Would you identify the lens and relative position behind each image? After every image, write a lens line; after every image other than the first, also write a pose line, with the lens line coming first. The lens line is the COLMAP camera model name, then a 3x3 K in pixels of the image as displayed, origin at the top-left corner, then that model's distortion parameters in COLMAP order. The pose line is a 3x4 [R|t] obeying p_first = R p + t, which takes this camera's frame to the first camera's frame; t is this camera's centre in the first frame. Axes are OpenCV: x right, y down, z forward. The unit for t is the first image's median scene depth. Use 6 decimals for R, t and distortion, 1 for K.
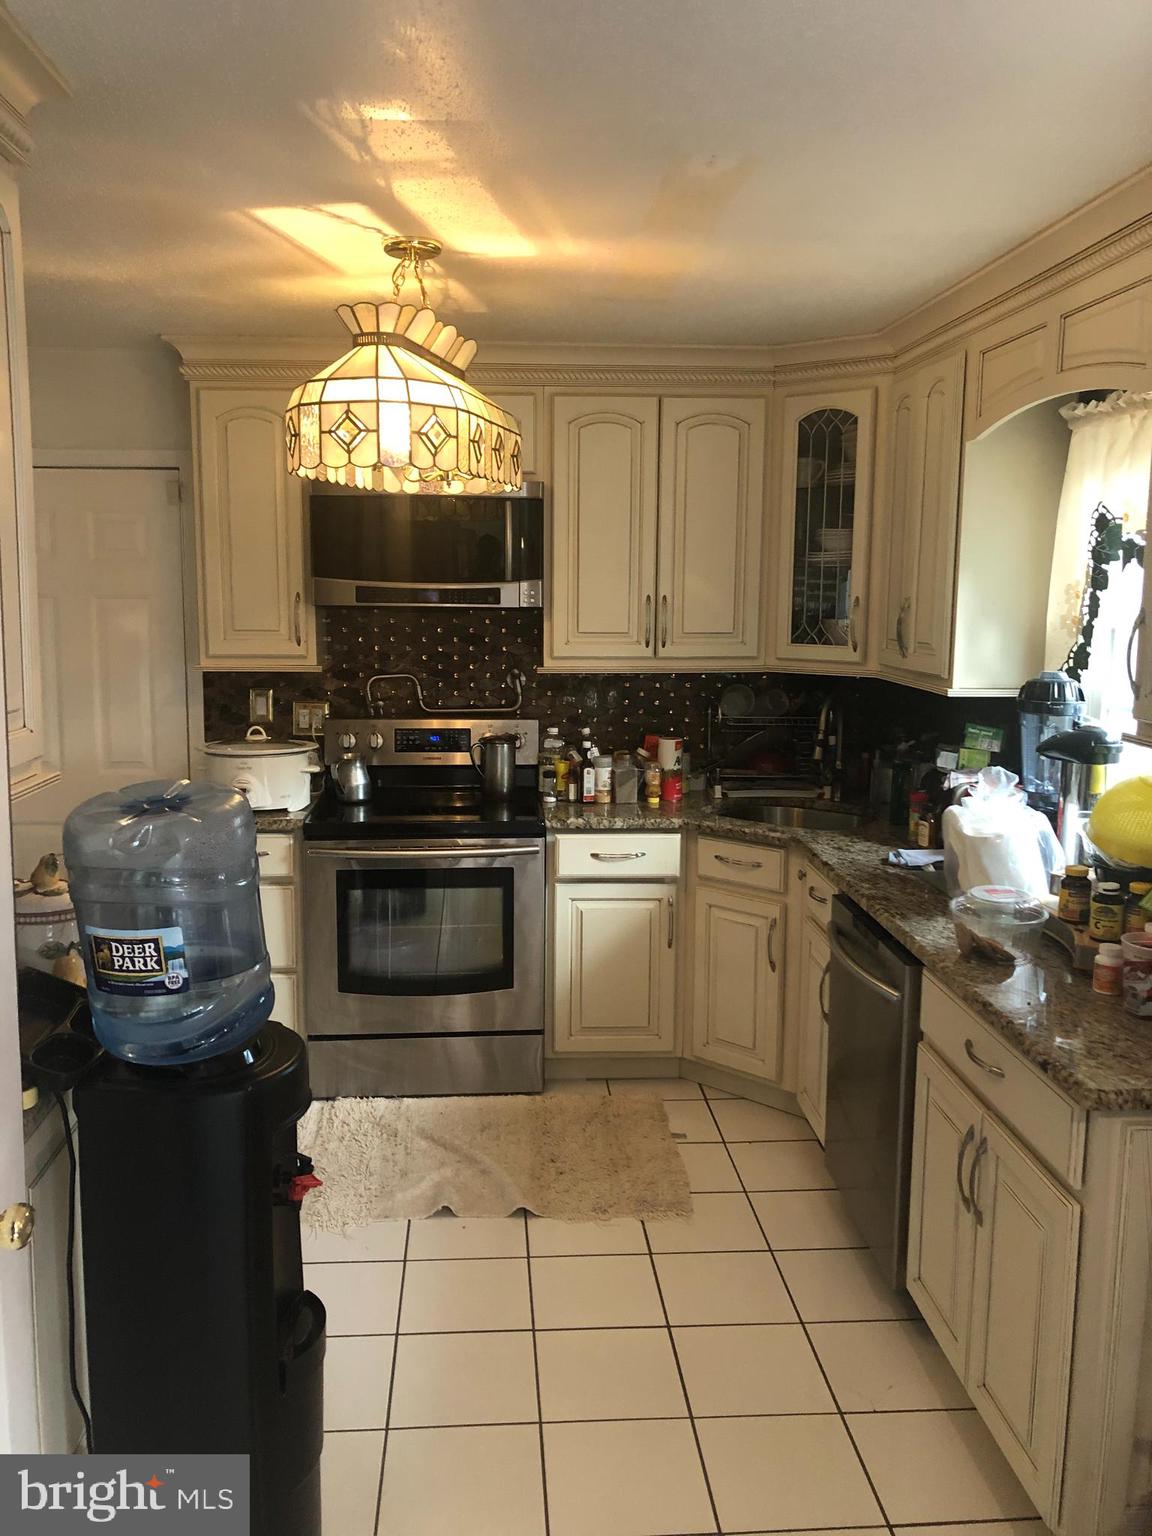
lens RADIAL K [[1235.0, 0, 573.5], [0, 1235.0, 771.4], [0, 0, 1]] dist [0.005210, 0.001456]
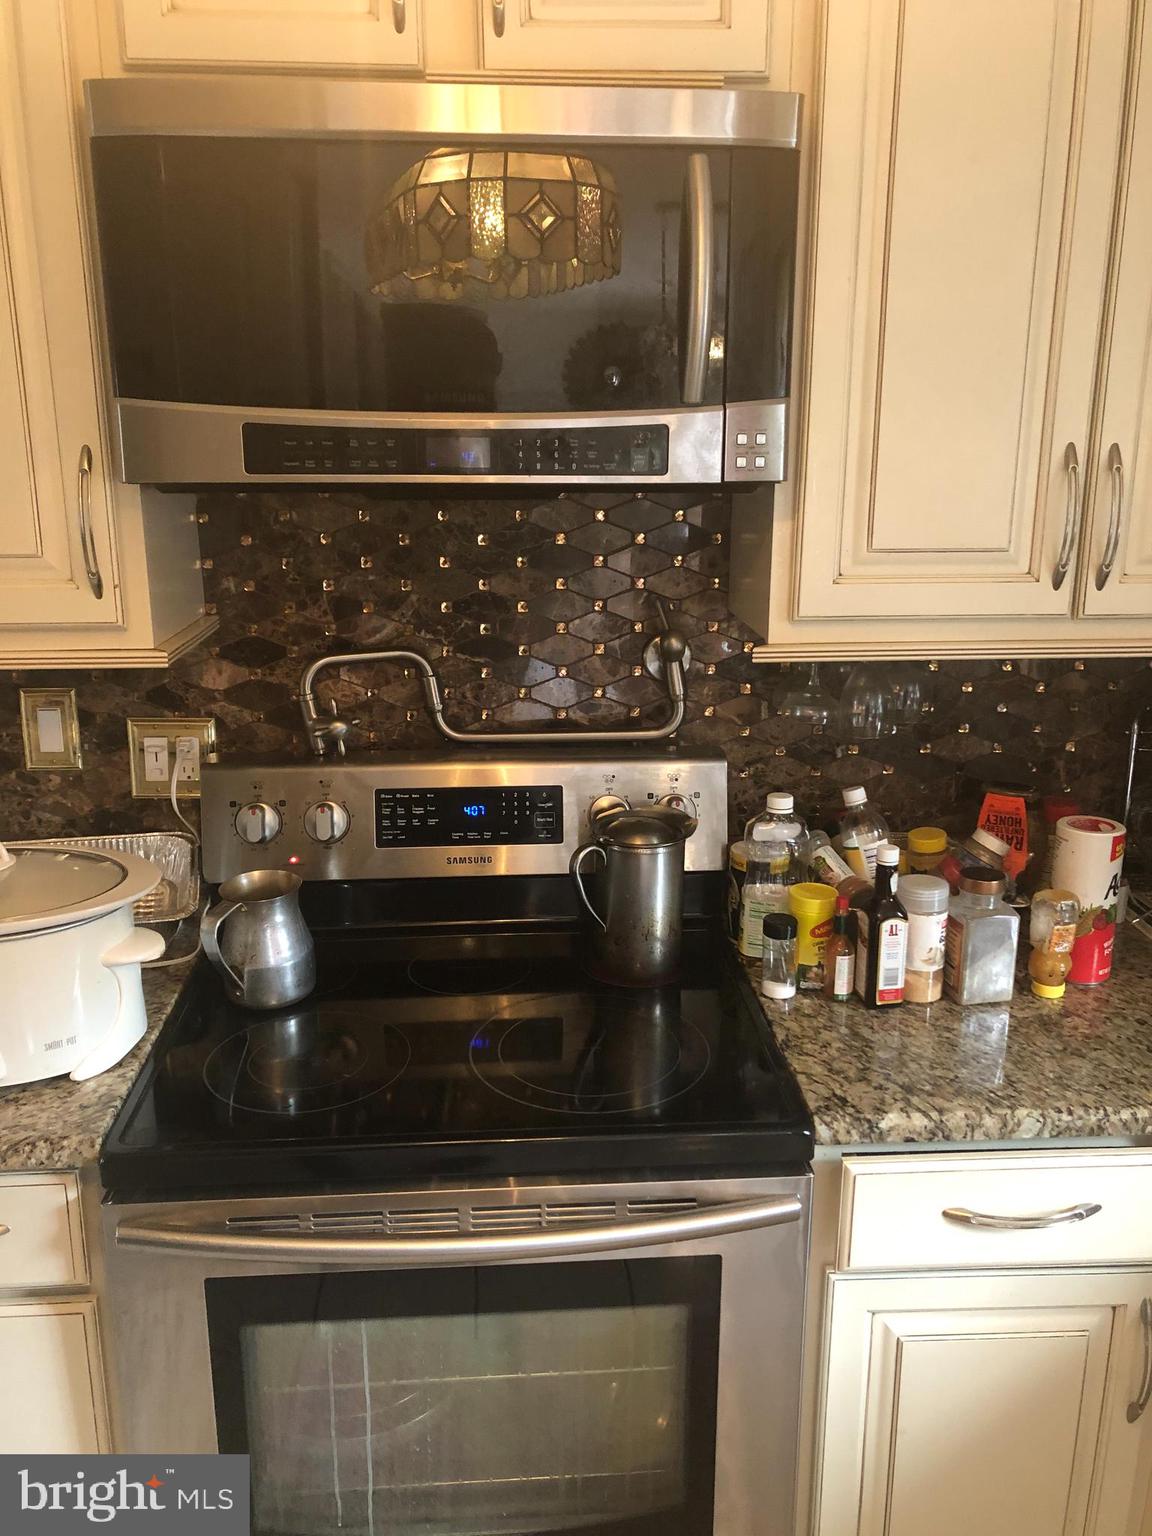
lens RADIAL K [[1235.0, 0, 573.5], [0, 1235.0, 771.4], [0, 0, 1]] dist [0.005210, 0.001456]
pose [[0.999929, -0.008715, -0.008097, -0.080129], [0.009541, 0.994078, 0.108253, -0.087513], [0.007106, -0.108323, 0.994090, 0.627211]]
